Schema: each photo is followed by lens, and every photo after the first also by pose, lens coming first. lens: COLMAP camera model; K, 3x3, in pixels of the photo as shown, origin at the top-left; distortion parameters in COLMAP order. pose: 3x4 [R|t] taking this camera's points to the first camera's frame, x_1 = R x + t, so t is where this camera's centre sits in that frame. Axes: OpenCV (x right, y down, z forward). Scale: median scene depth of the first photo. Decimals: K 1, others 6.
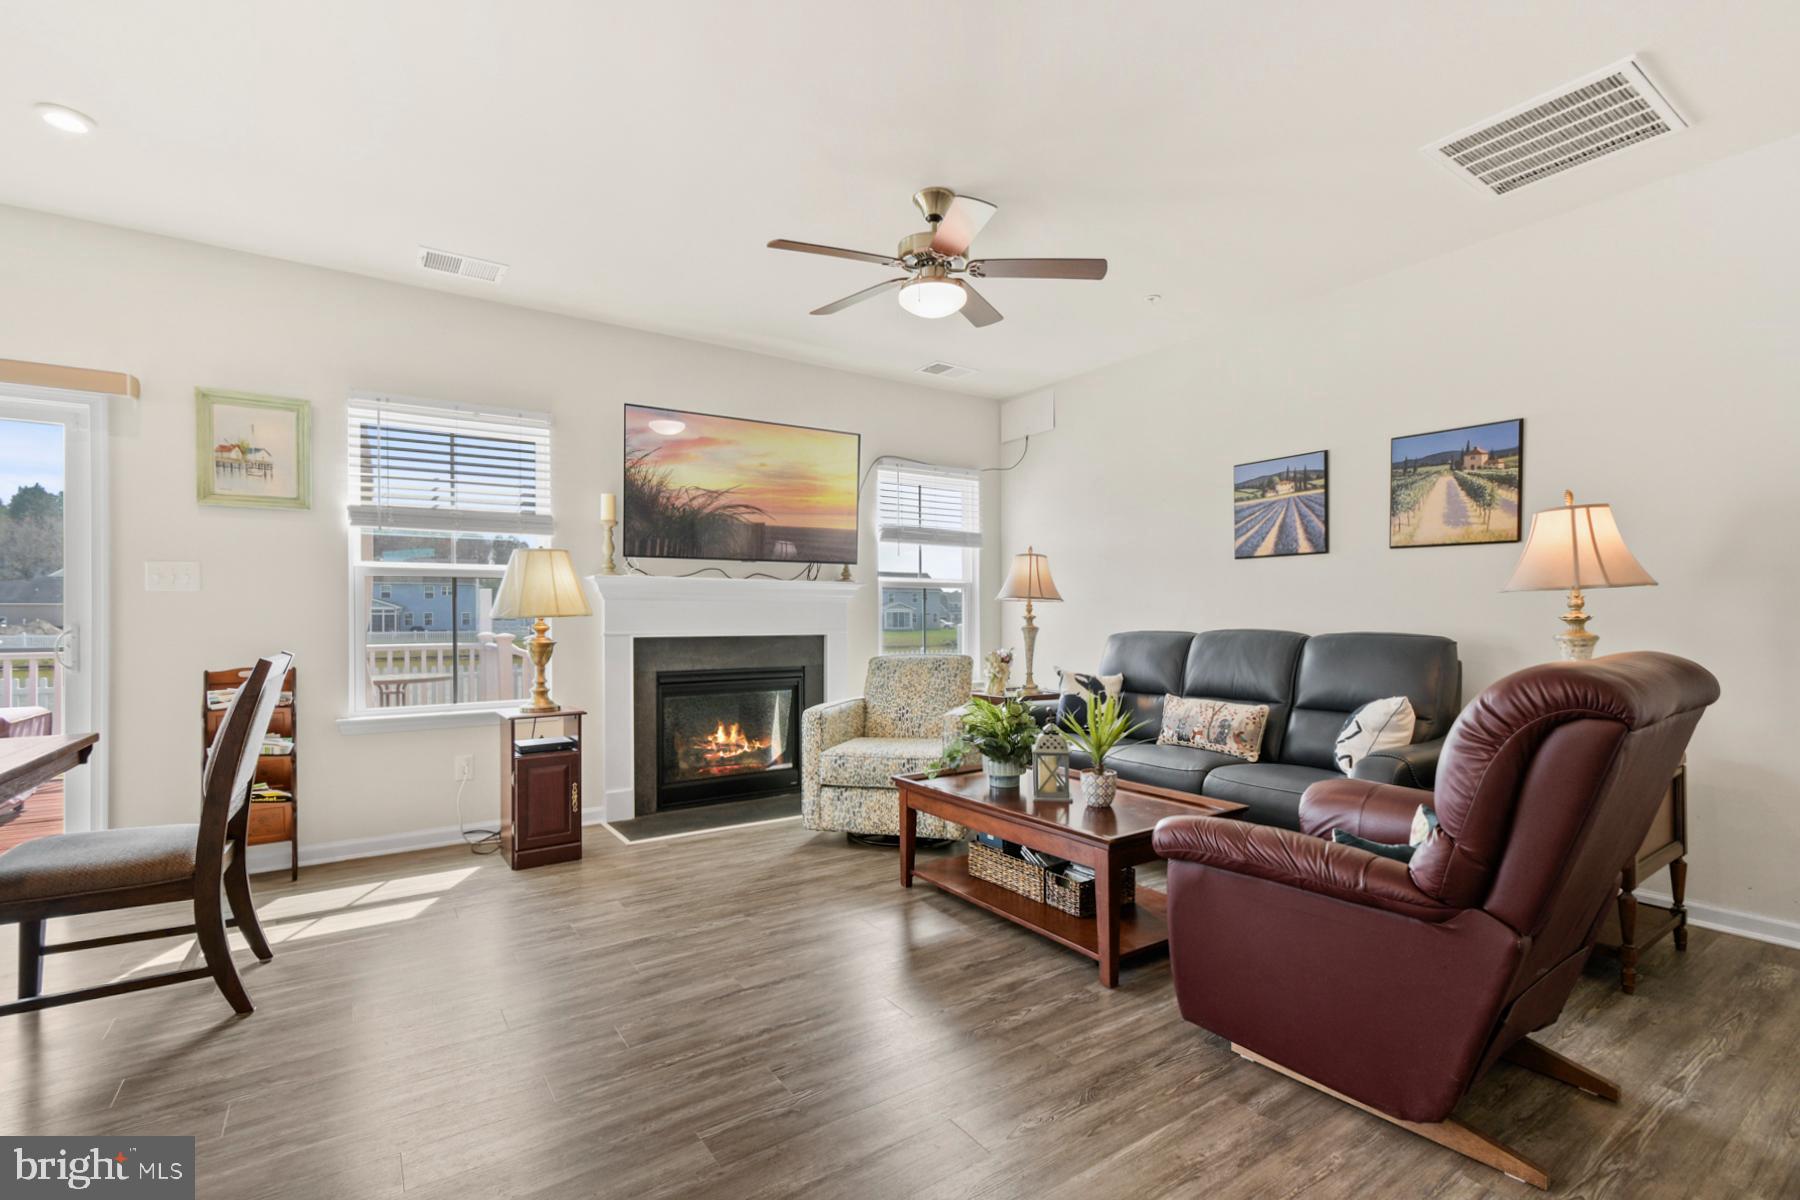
lens RADIAL K [[811.4, 0, 910.9], [0, 811.4, 616.7], [0, 0, 1]] dist [0.005440, -0.002875]
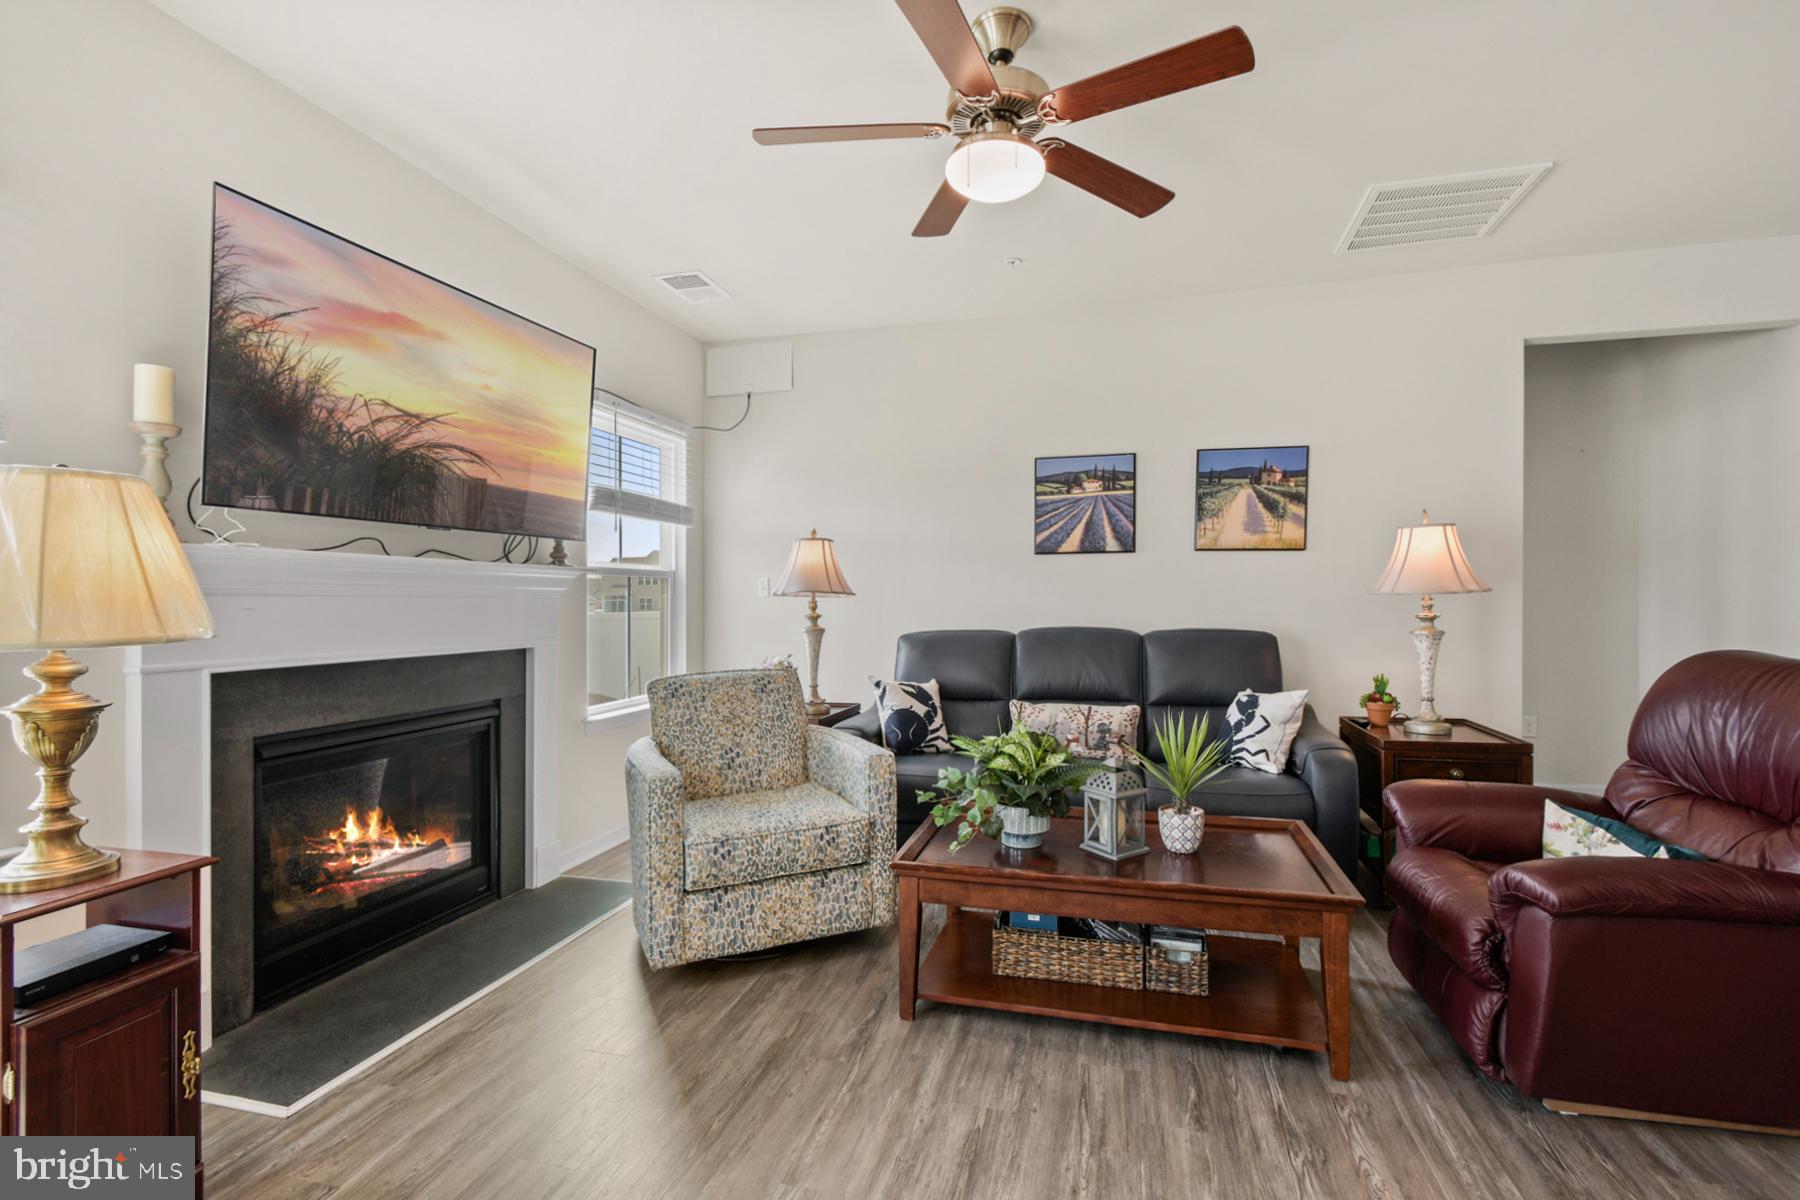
lens RADIAL K [[811.4, 0, 909.7], [0, 811.4, 603.4], [0, 0, 1]] dist [0.005440, -0.002875]
pose [[0.764888, -0.005312, 0.644141, -0.397522], [0.003476, 0.999985, 0.004118, -0.019888], [-0.644154, -0.000911, 0.764895, 0.420587]]
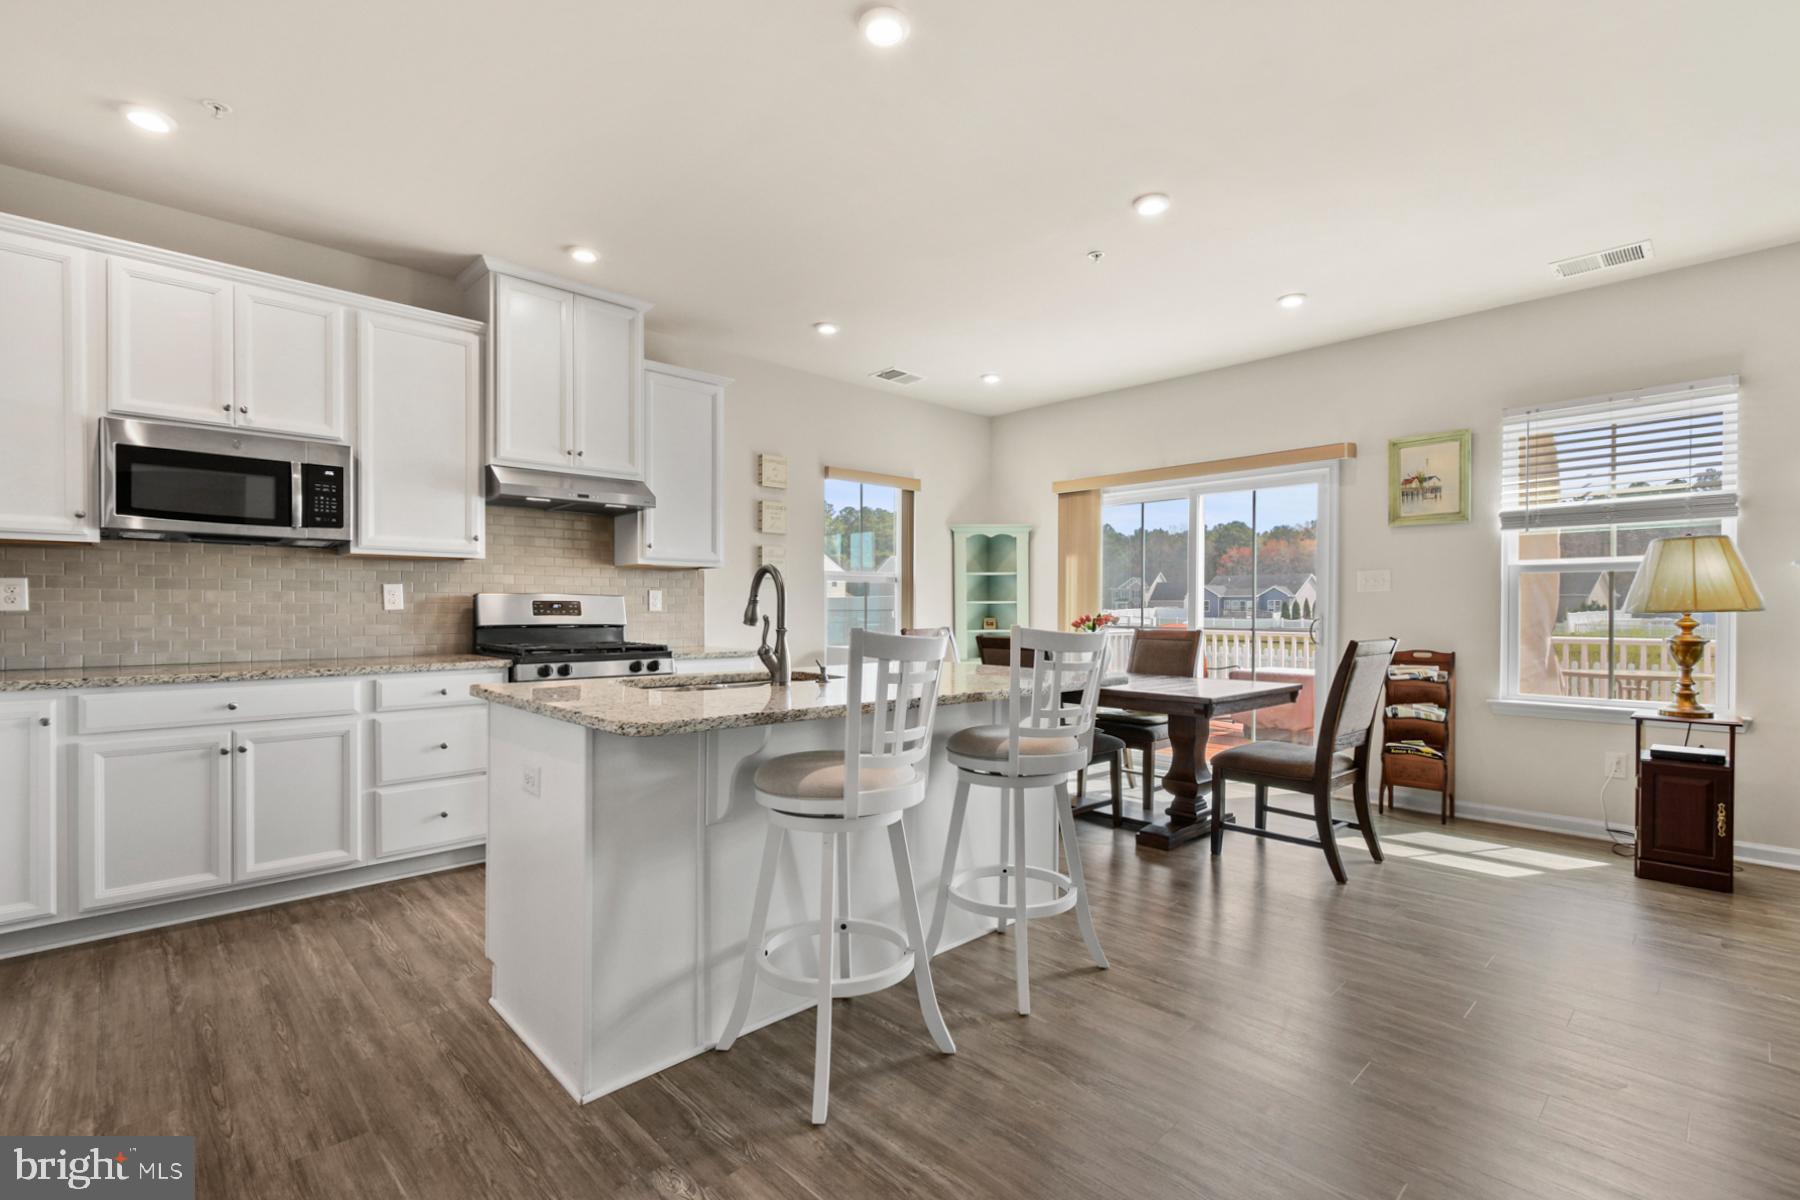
lens RADIAL K [[811.4, 0, 908.8], [0, 811.4, 621.0], [0, 0, 1]] dist [0.005440, -0.002875]
pose [[0.157028, 0.019035, -0.987411, 0.303743], [-0.002025, 0.999818, 0.018952, -0.005064], [0.987592, -0.000977, 0.157038, 0.000842]]
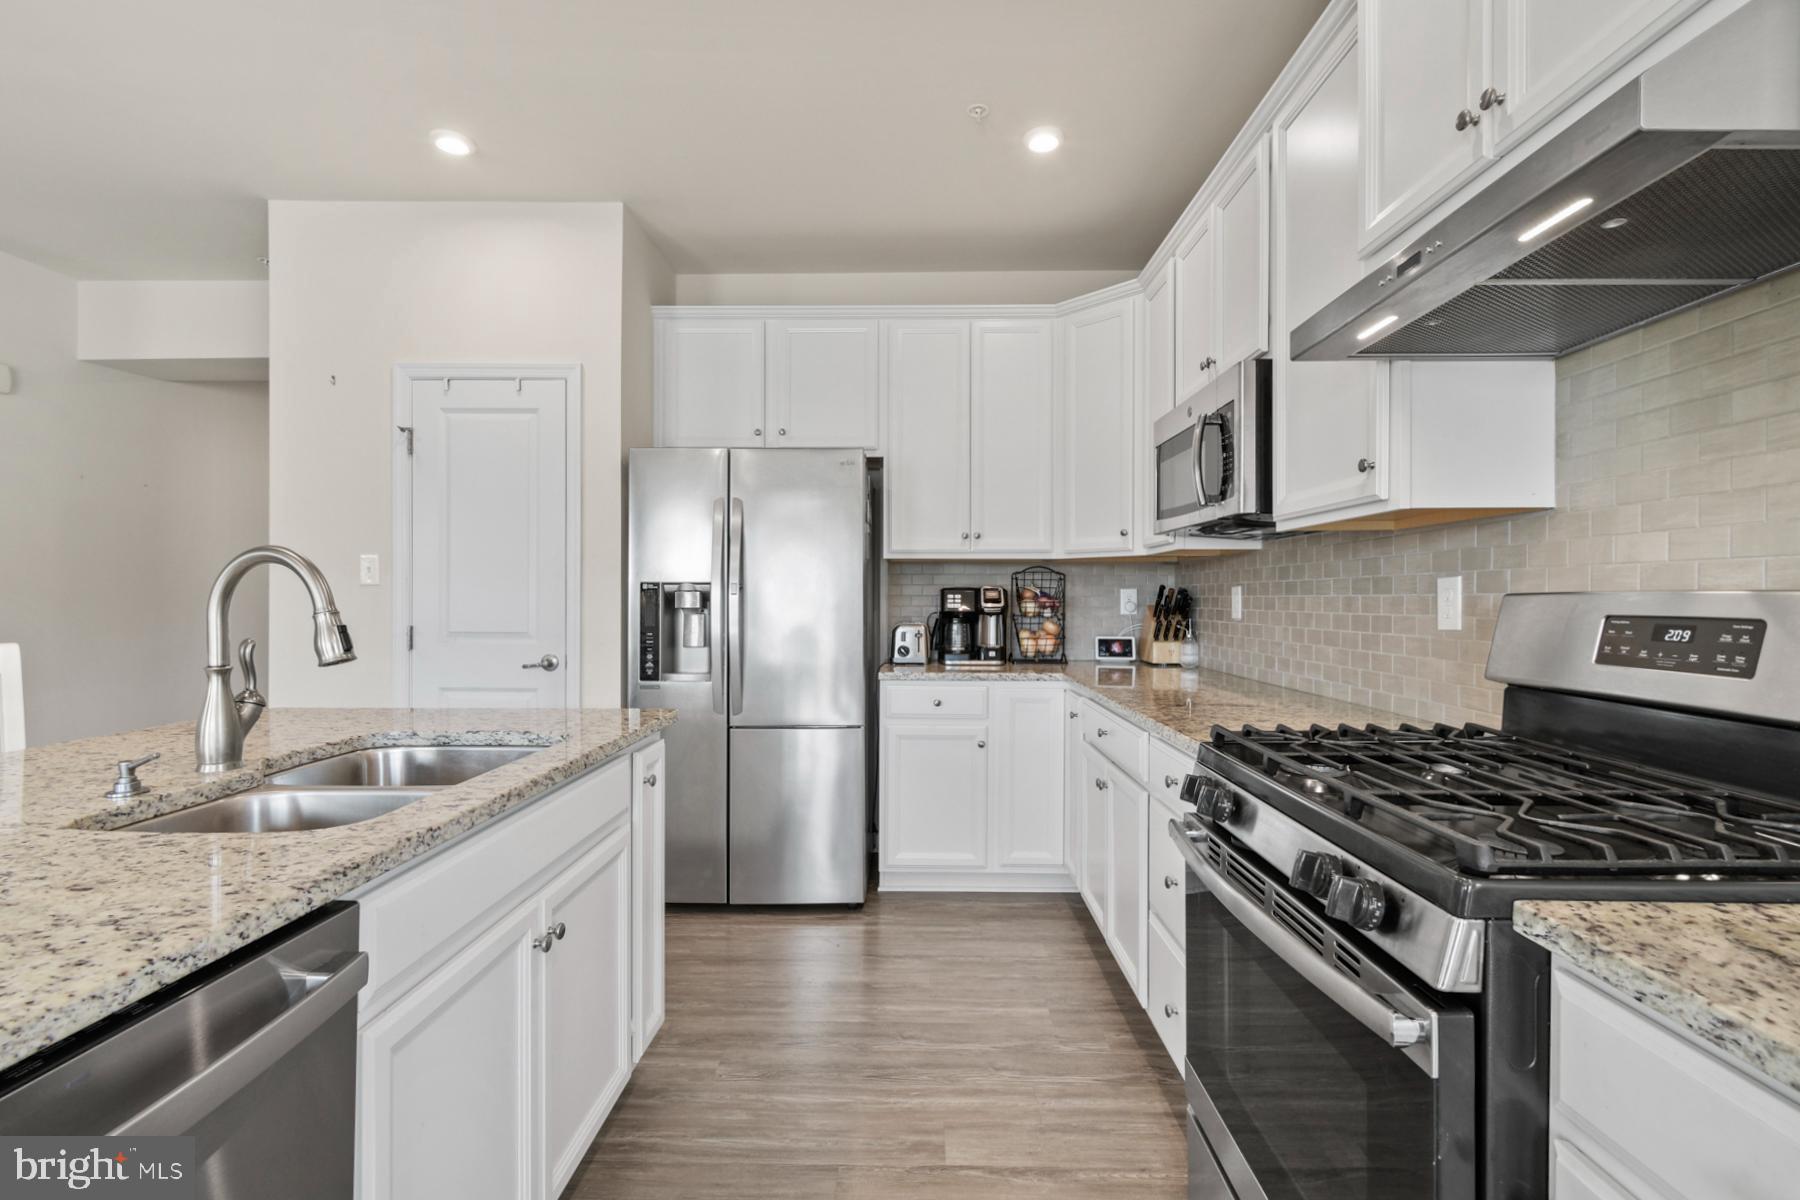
lens RADIAL K [[811.4, 0, 907.0], [0, 811.4, 596.0], [0, 0, 1]] dist [0.005440, -0.002875]
pose [[-0.809391, 0.001496, 0.587268, -0.830427], [-0.001560, 0.999988, -0.004699, -0.016422], [-0.587268, -0.004719, -0.809379, 0.118354]]
